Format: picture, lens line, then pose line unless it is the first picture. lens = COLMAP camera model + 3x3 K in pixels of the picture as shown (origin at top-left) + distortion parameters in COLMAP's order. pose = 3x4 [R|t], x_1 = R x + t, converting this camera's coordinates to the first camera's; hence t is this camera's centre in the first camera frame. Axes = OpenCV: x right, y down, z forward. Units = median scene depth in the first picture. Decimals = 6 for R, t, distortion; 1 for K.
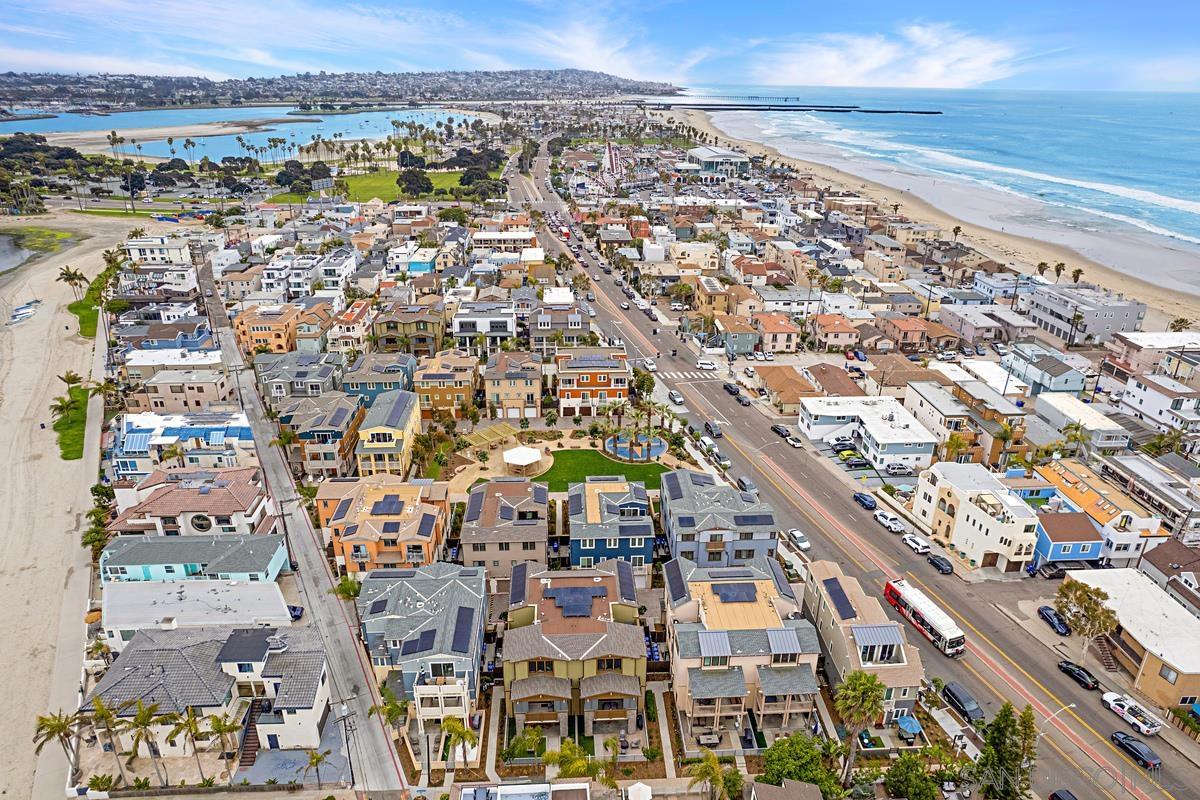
lens RADIAL K [[762.0, 0, 600.0], [0, 762.0, 400.0], [0, 0, 1]] dist [-0.062784, 0.058900]
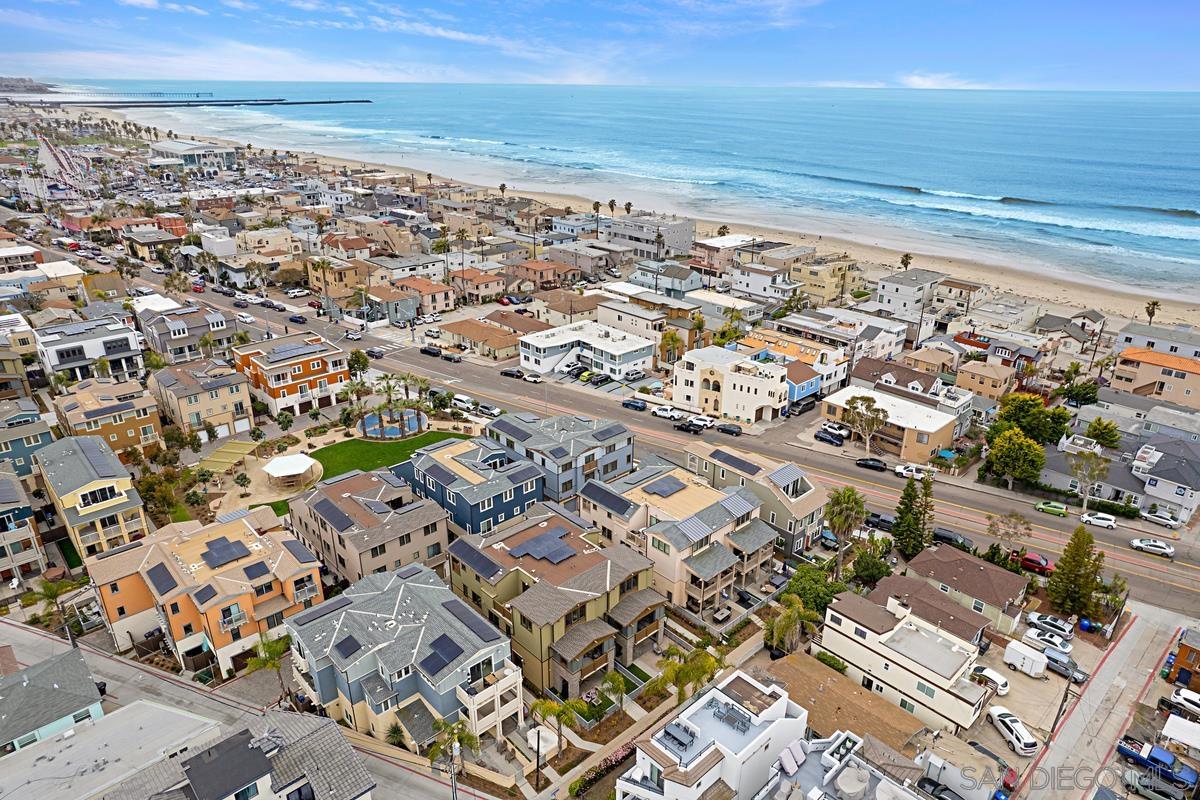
lens RADIAL K [[762.0, 0, 600.0], [0, 762.0, 400.0], [0, 0, 1]] dist [-0.062784, 0.058900]
pose [[0.774797, -0.252072, 0.579784, -0.262205], [0.246866, 0.964898, 0.089607, 0.012898], [-0.582020, 0.073702, 0.809828, 0.111818]]
